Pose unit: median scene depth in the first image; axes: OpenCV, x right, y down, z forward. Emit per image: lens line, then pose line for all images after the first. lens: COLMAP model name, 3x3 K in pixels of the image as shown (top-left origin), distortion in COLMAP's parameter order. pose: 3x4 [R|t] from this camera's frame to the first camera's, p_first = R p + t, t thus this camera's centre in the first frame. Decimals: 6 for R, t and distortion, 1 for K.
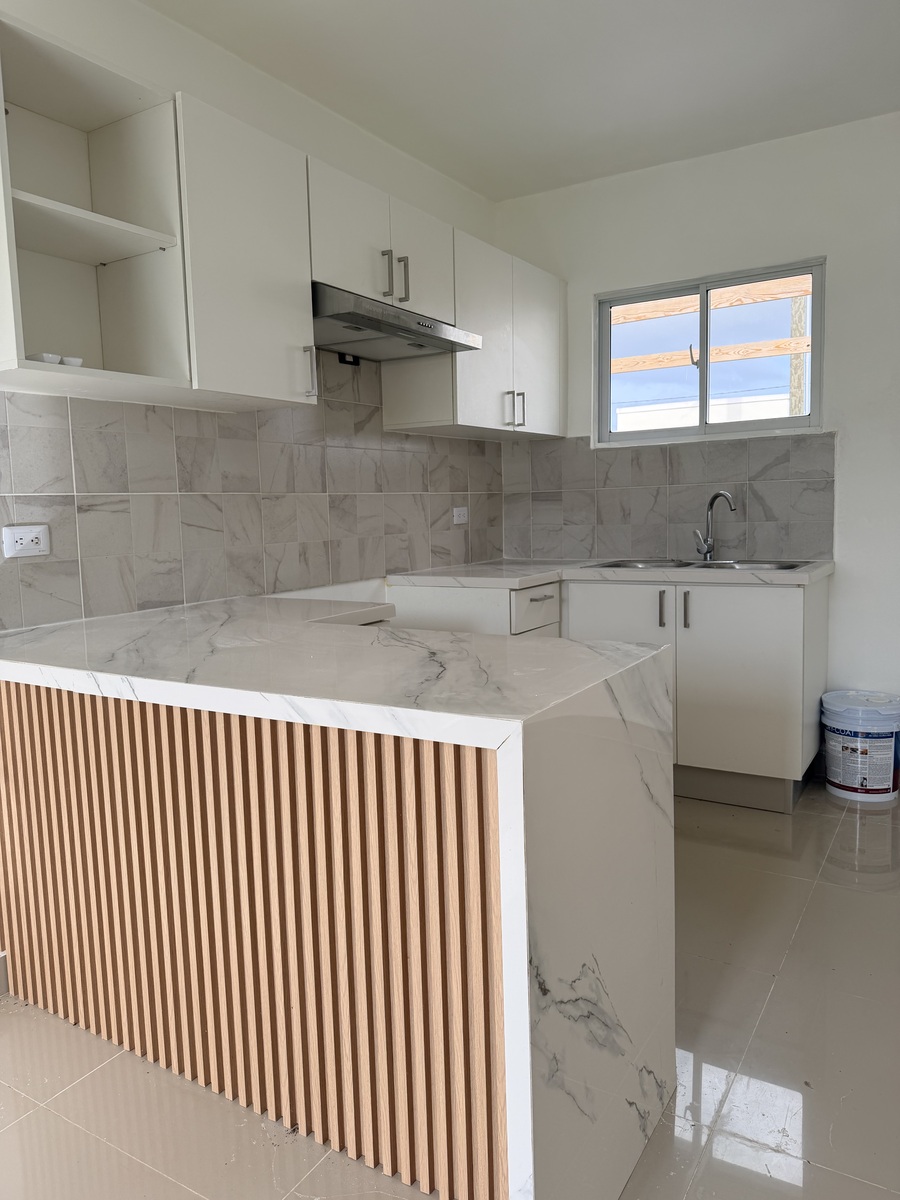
lens RADIAL K [[873.8, 0, 450.0], [0, 873.8, 600.0], [0, 0, 1]] dist [-0.014830, -0.004585]
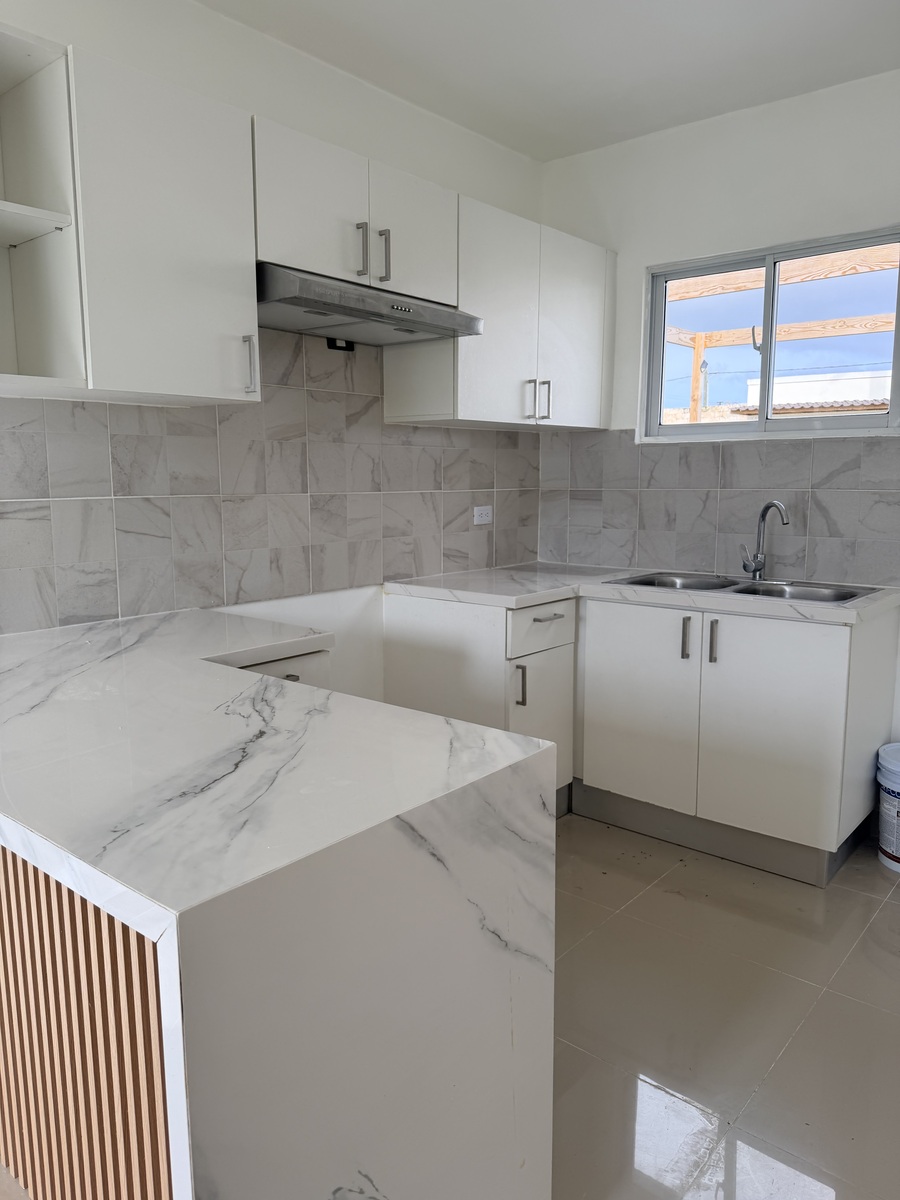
lens RADIAL K [[873.8, 0, 450.0], [0, 873.8, 600.0], [0, 0, 1]] dist [-0.014830, -0.004585]
pose [[0.988536, 0.048504, -0.142984, 0.129172], [-0.043065, 0.998235, 0.040900, -0.050856], [0.144716, -0.034273, 0.988880, 0.109418]]
